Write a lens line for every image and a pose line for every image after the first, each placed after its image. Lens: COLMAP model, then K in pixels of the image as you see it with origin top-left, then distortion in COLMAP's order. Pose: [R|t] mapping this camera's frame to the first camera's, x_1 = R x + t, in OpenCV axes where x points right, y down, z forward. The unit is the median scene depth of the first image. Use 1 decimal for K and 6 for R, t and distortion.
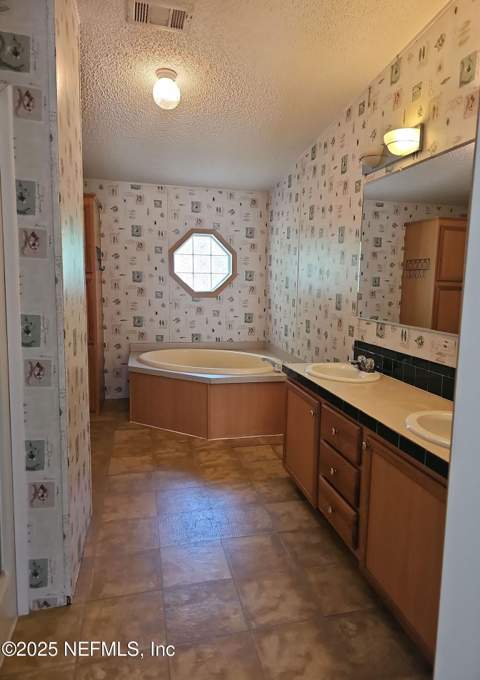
lens RADIAL K [[430.5, 0, 242.8], [0, 430.5, 337.7], [0, 0, 1]] dist [0.004928, -0.006500]
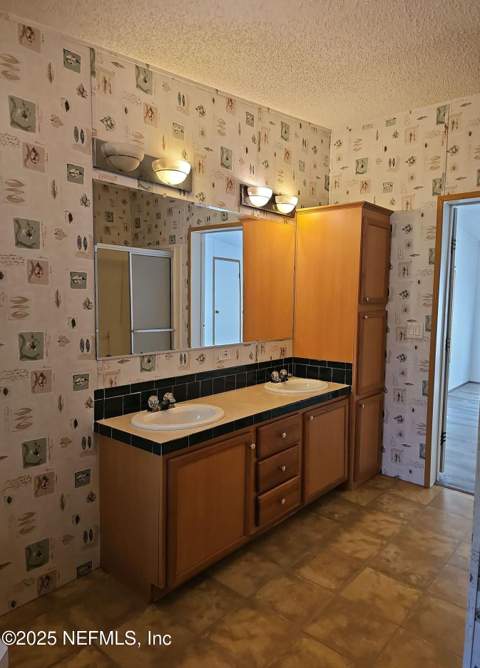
lens RADIAL K [[471.9, 0, 242.0], [0, 471.9, 334.9], [0, 0, 1]] dist [0.006298, 0.000866]
pose [[-0.595789, -0.106518, 0.796046, -0.675931], [0.072947, 0.979892, 0.185714, -0.286551], [-0.799821, 0.168715, -0.576039, 1.645034]]
